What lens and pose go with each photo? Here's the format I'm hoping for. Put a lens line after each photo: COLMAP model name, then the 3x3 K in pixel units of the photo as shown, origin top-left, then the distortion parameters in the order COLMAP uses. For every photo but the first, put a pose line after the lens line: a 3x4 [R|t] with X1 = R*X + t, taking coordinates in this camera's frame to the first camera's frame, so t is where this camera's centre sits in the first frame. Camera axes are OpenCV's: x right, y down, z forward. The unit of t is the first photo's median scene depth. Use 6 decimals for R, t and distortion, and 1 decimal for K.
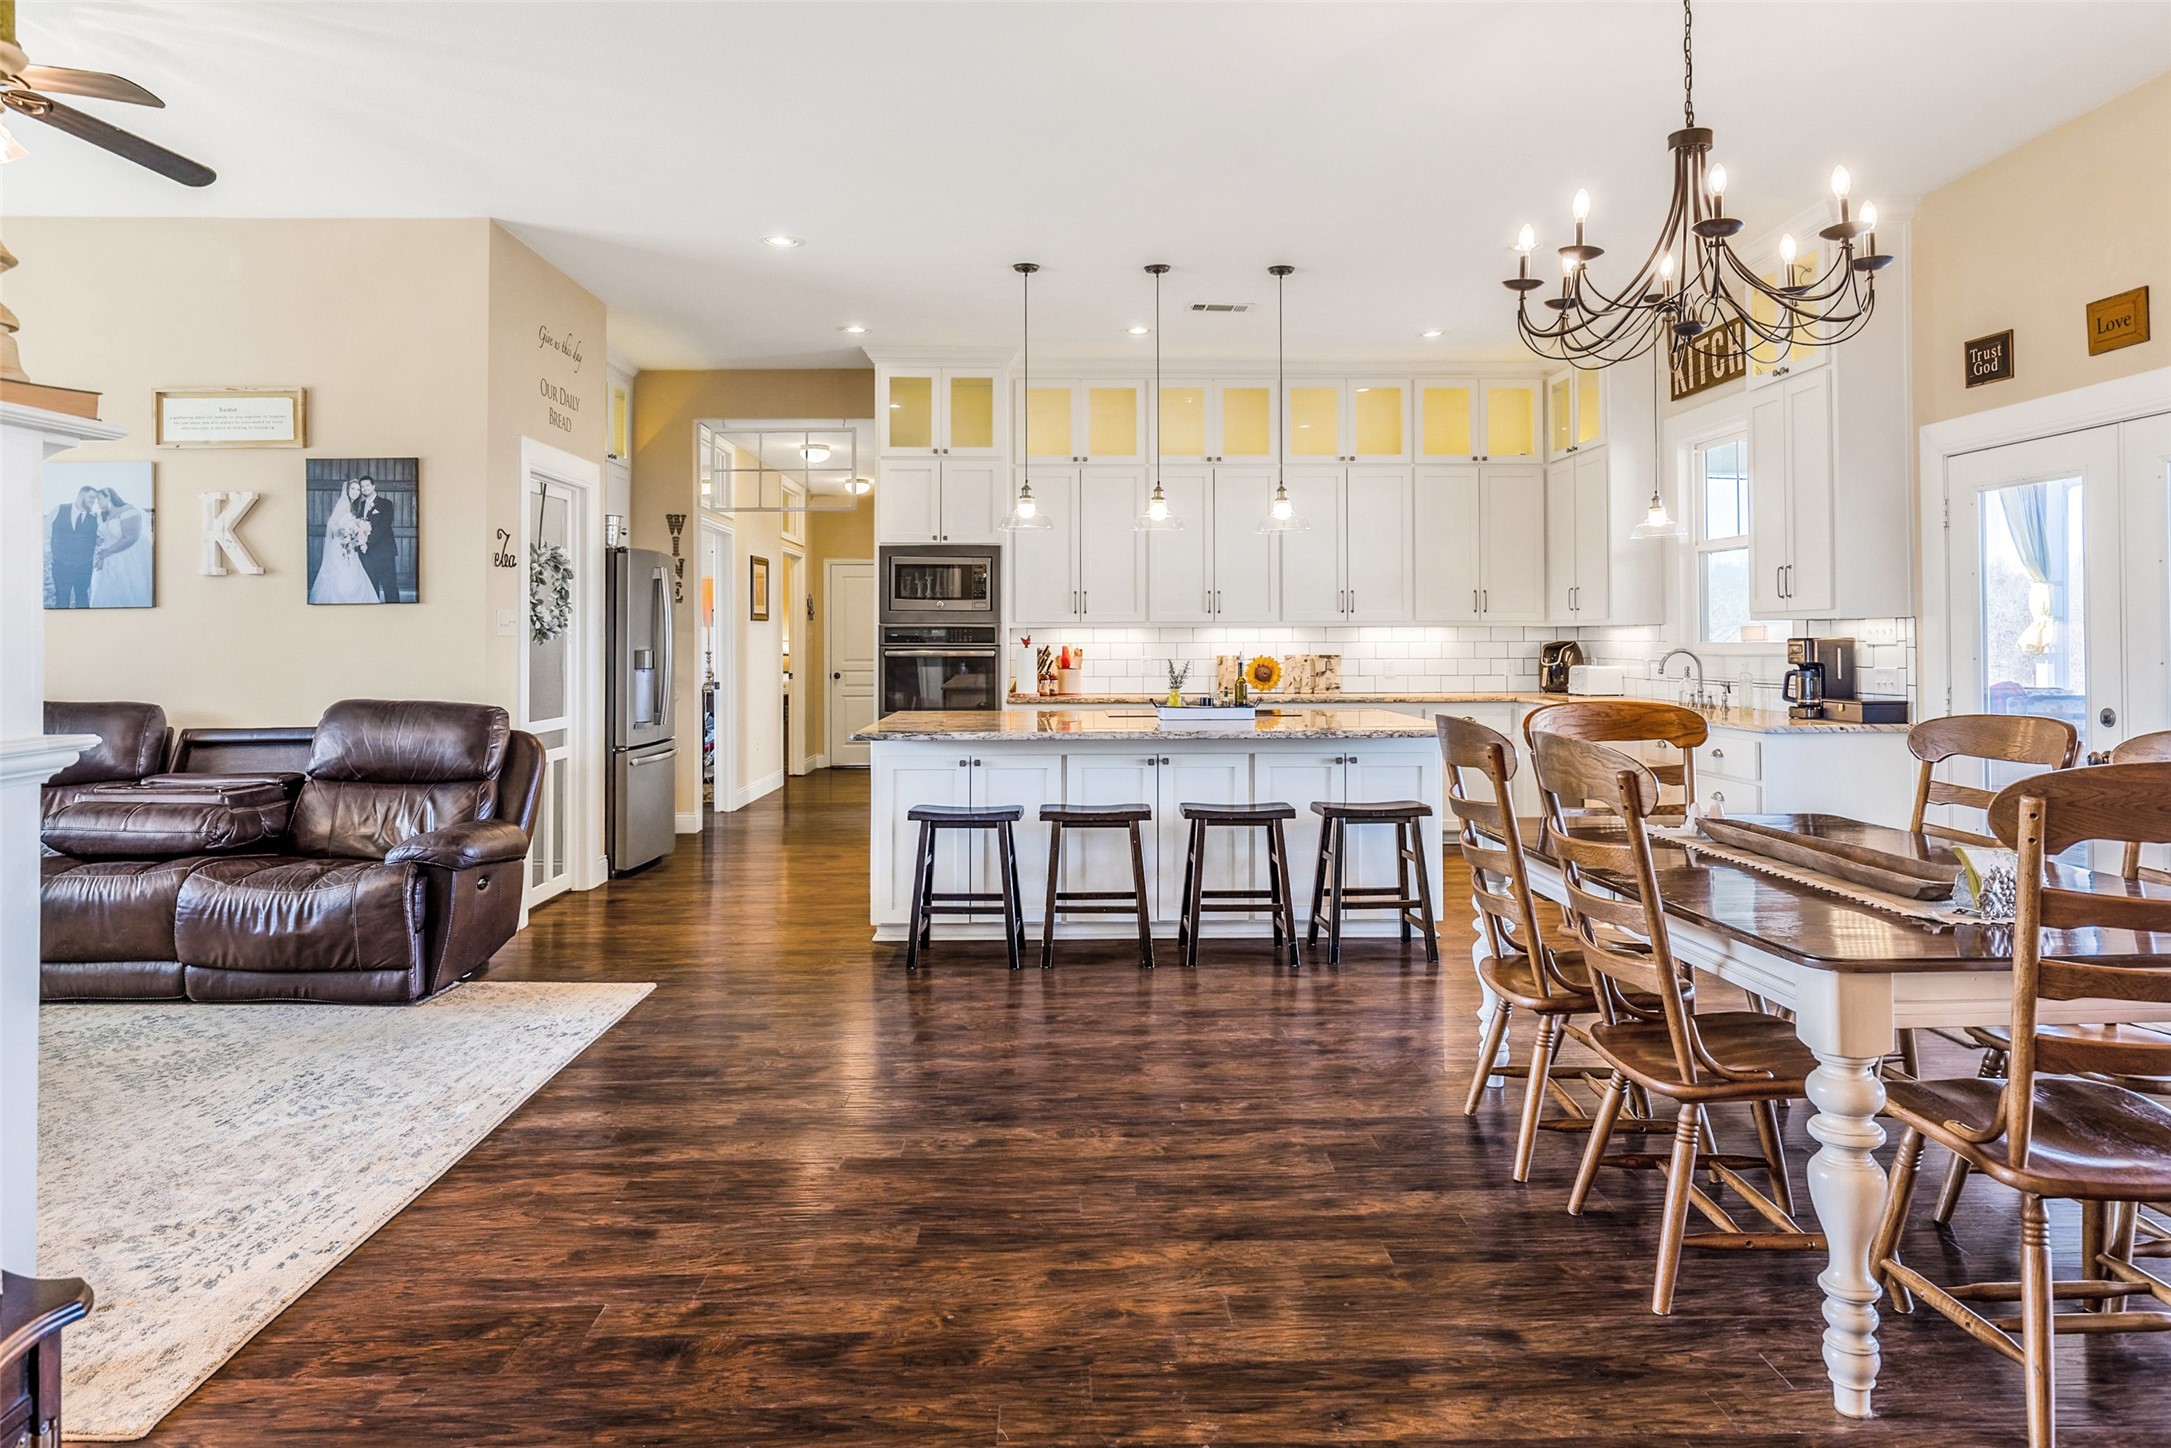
lens RADIAL K [[1372.6, 0, 1087.1], [0, 1372.6, 622.6], [0, 0, 1]] dist [-0.004319, -0.002102]
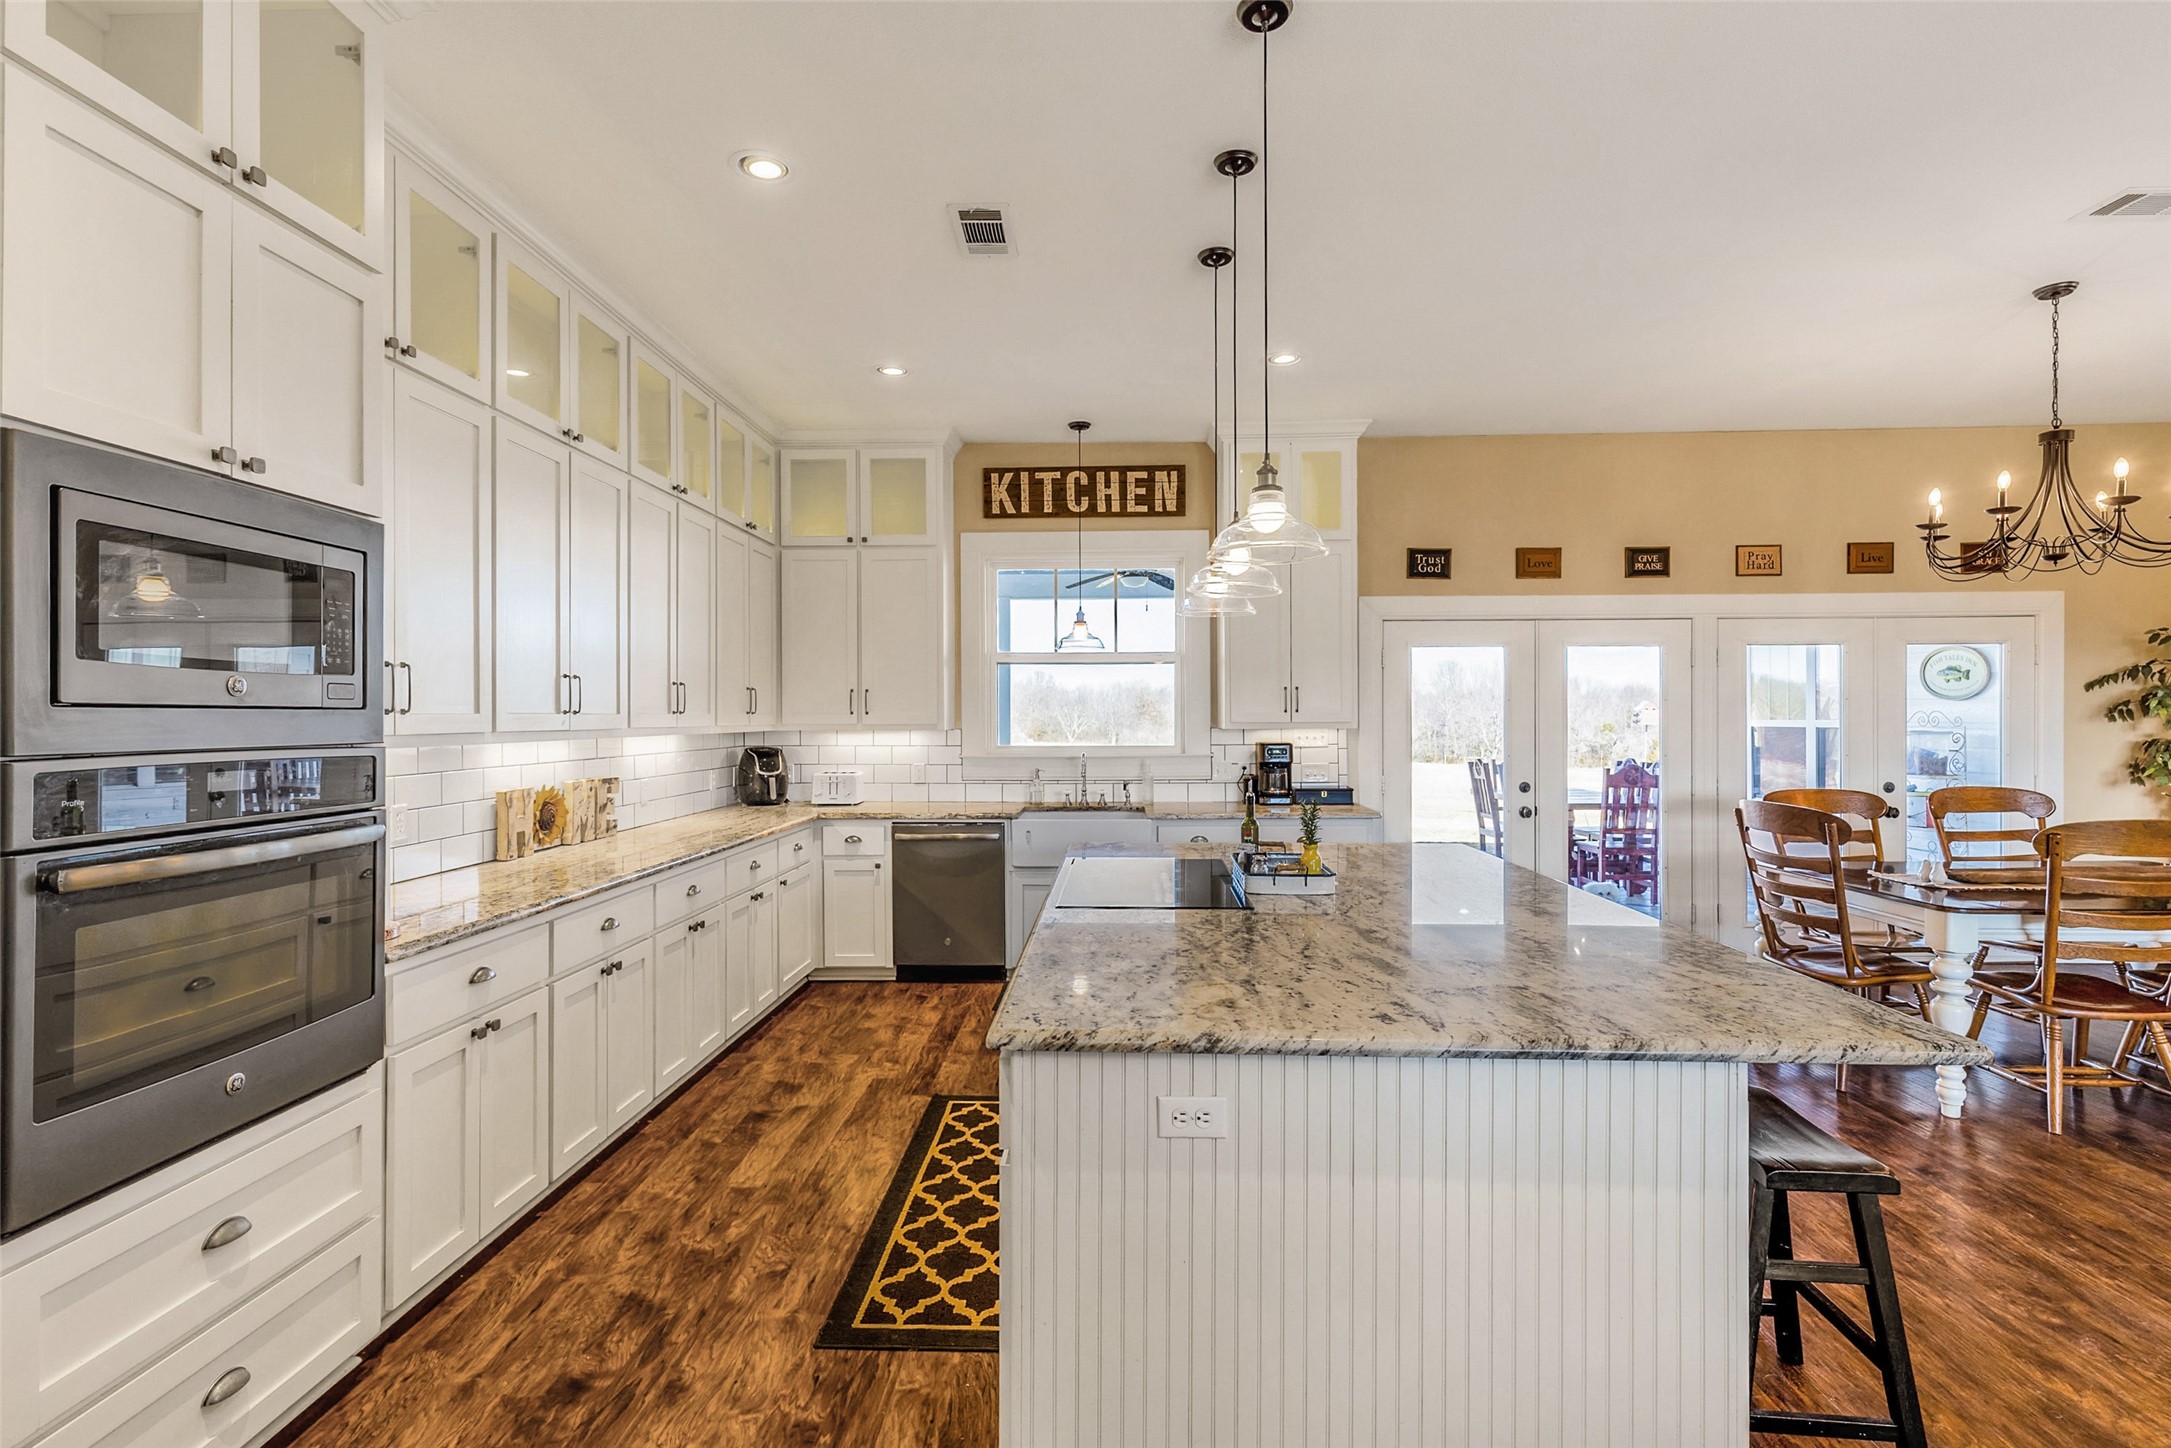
lens RADIAL K [[1001.6, 0, 1081.9], [0, 1001.6, 712.6], [0, 0, 1]] dist [-0.000554, -0.000143]
pose [[0.067221, 0.005722, 0.997722, -0.336295], [-0.009443, 0.999942, -0.005099, -0.008521], [-0.997693, -0.009079, 0.067271, 0.874664]]
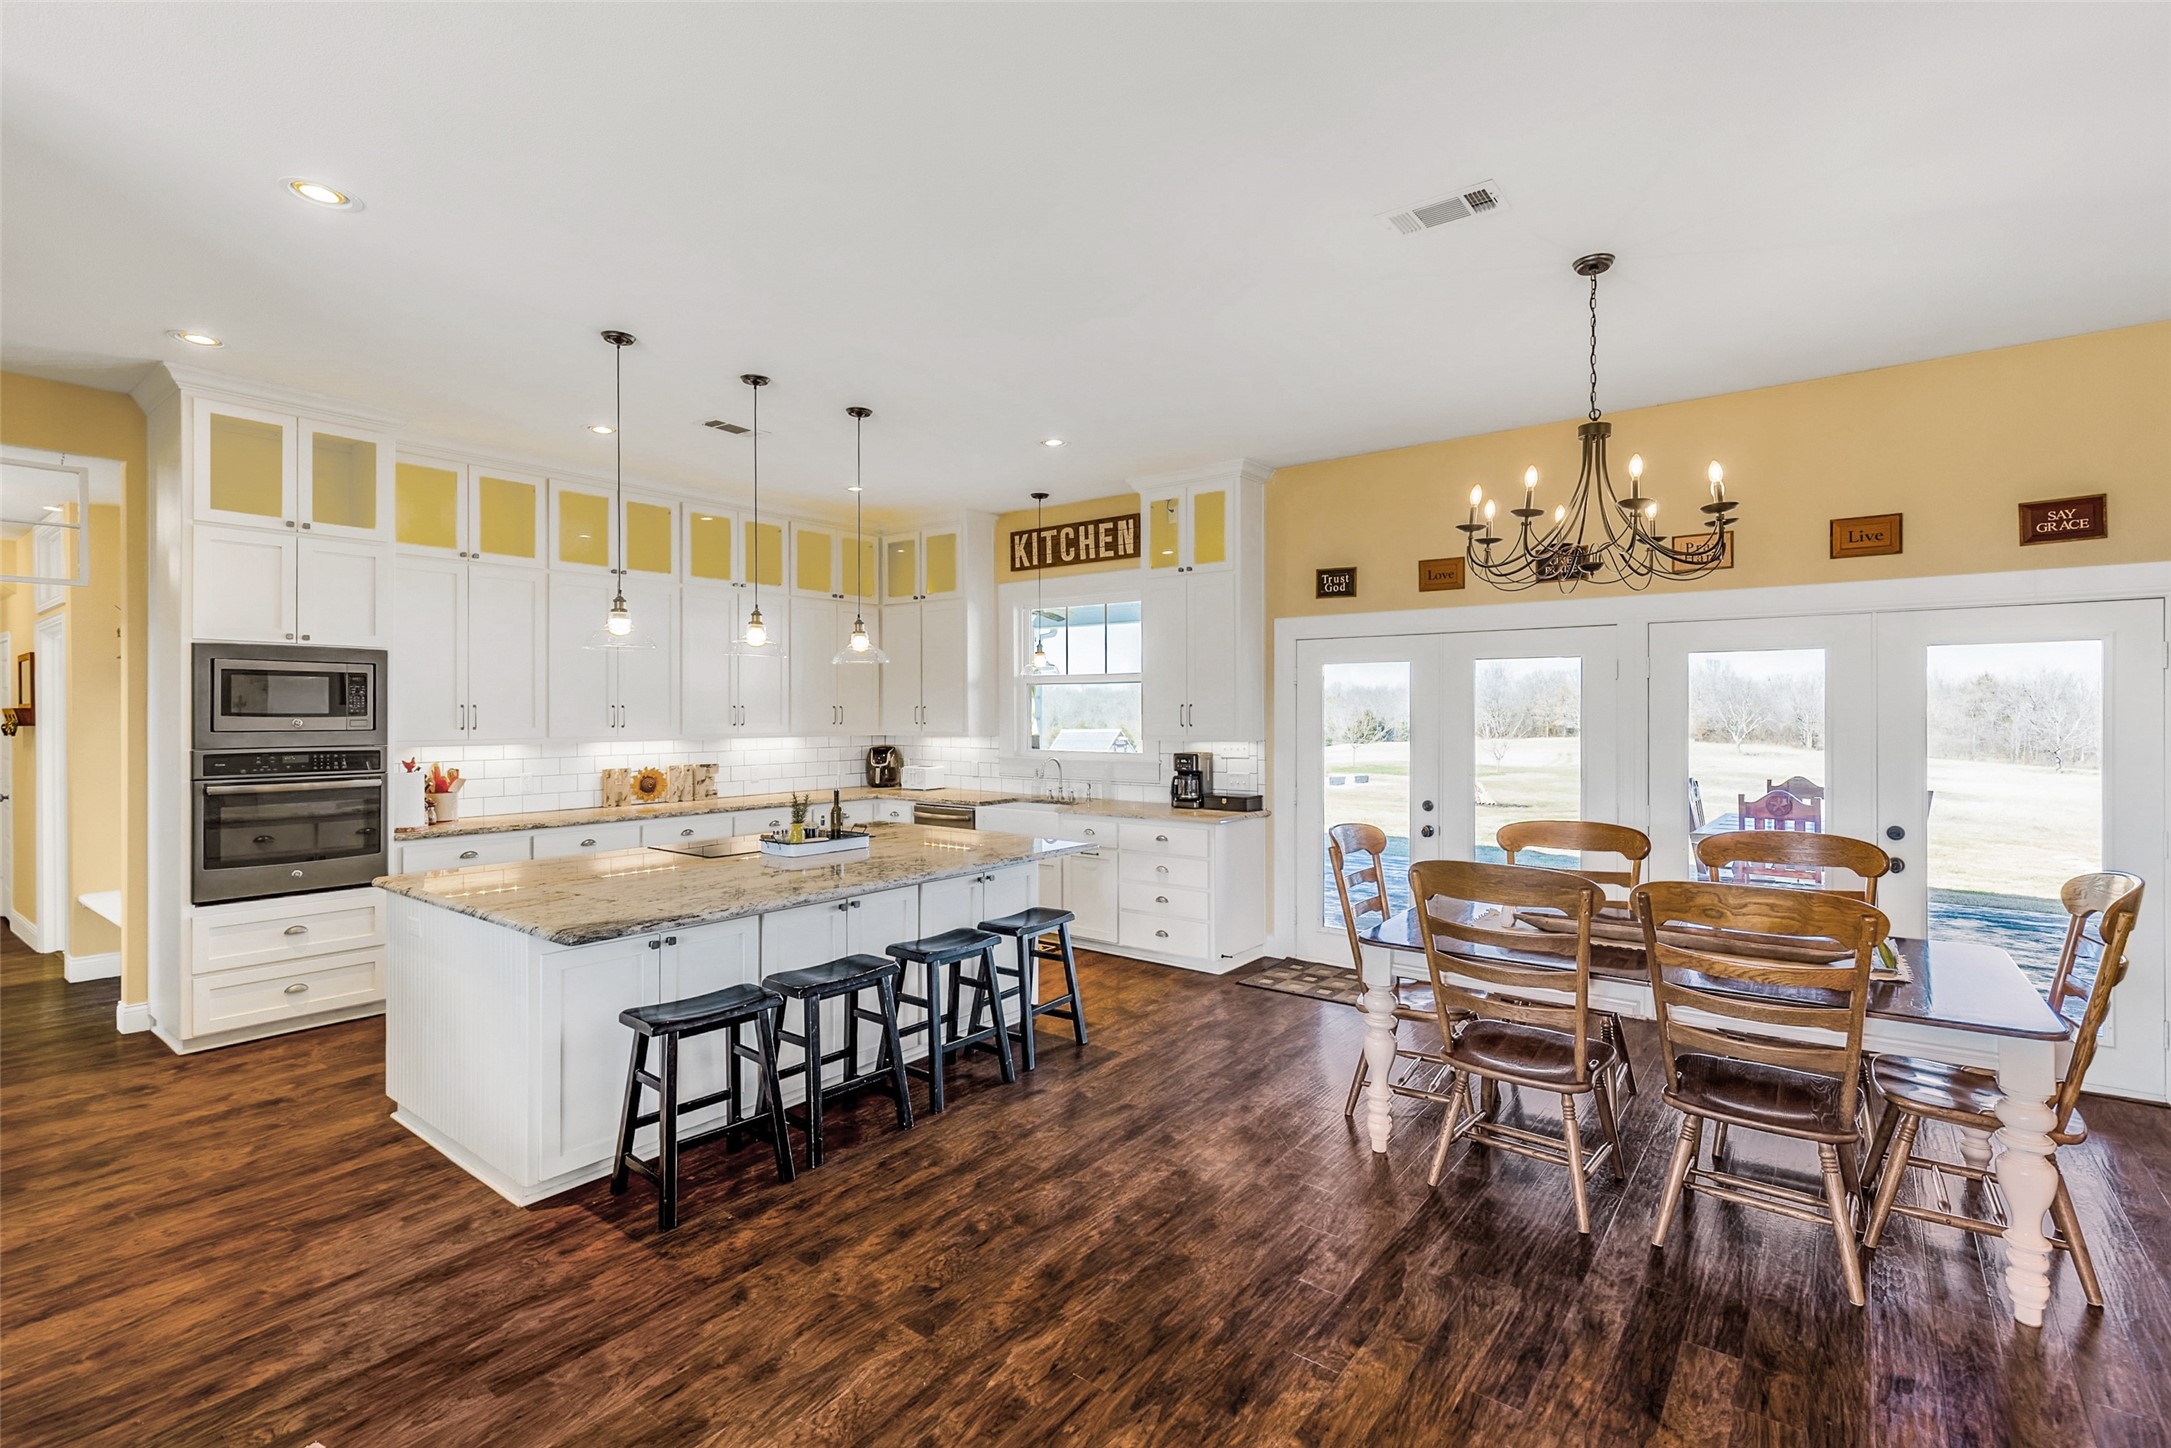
lens RADIAL K [[992.8, 0, 1083.8], [0, 992.8, 709.8], [0, 0, 1]] dist [0.007703, 0.000036]
pose [[0.632937, 0.004057, 0.774193, -0.284960], [-0.010788, 0.999935, 0.003579, -0.029511], [-0.774128, -0.010617, 0.632940, 0.325837]]
